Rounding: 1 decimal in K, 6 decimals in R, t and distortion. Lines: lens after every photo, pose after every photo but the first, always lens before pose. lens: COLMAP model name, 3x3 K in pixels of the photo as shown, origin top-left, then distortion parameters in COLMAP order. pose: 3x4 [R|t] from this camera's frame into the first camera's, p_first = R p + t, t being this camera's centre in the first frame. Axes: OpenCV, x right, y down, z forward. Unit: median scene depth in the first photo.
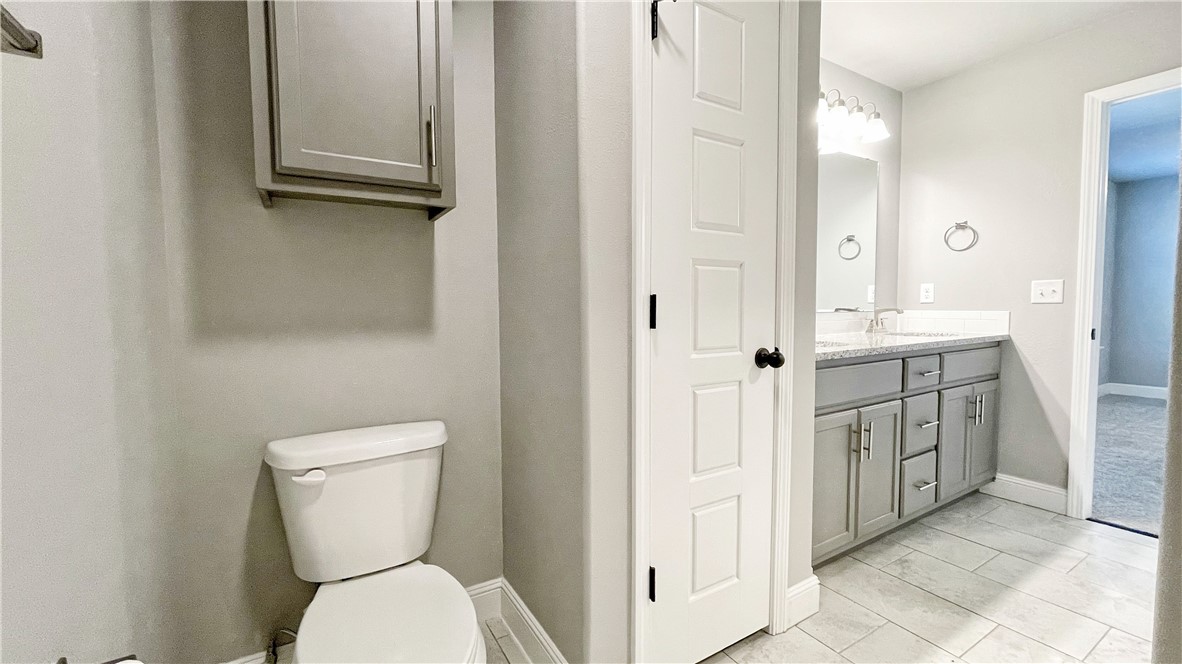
lens RADIAL K [[477.0, 0, 585.4], [0, 477.0, 326.3], [0, 0, 1]] dist [0.001366, 0.000637]
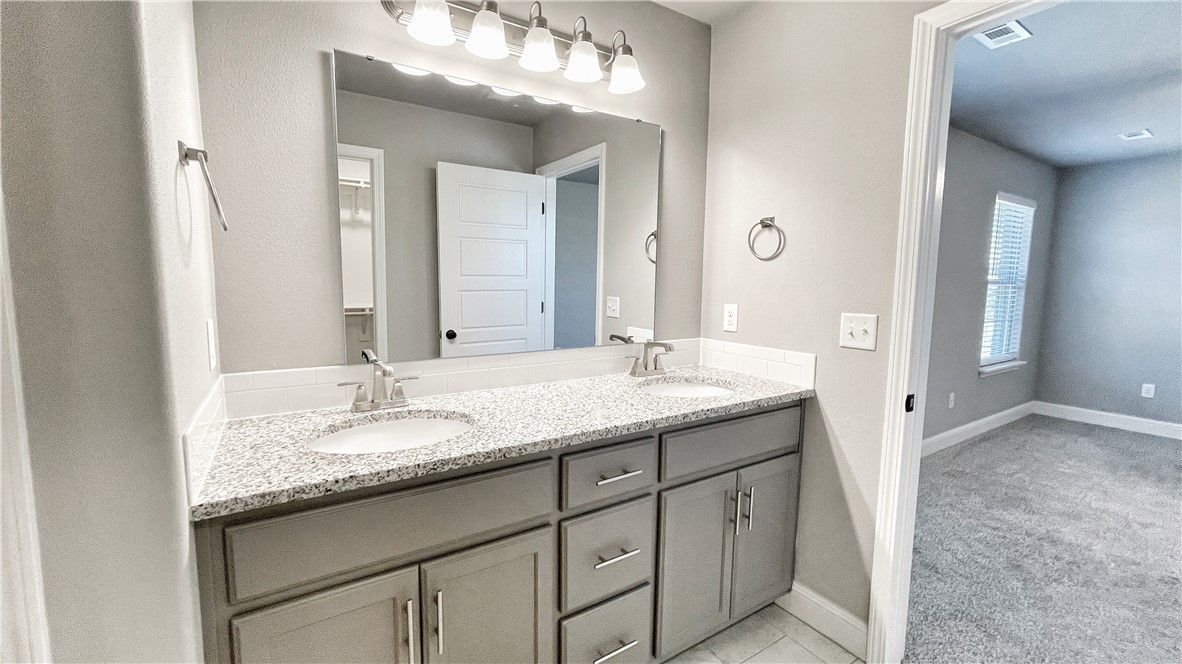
lens RADIAL K [[477.0, 0, 587.2], [0, 477.0, 327.6], [0, 0, 1]] dist [0.001366, 0.000637]
pose [[0.999535, 0.018265, 0.024424, 0.549813], [-0.019554, 0.998371, 0.053596, -0.100077], [-0.023405, -0.054048, 0.998264, 0.337188]]
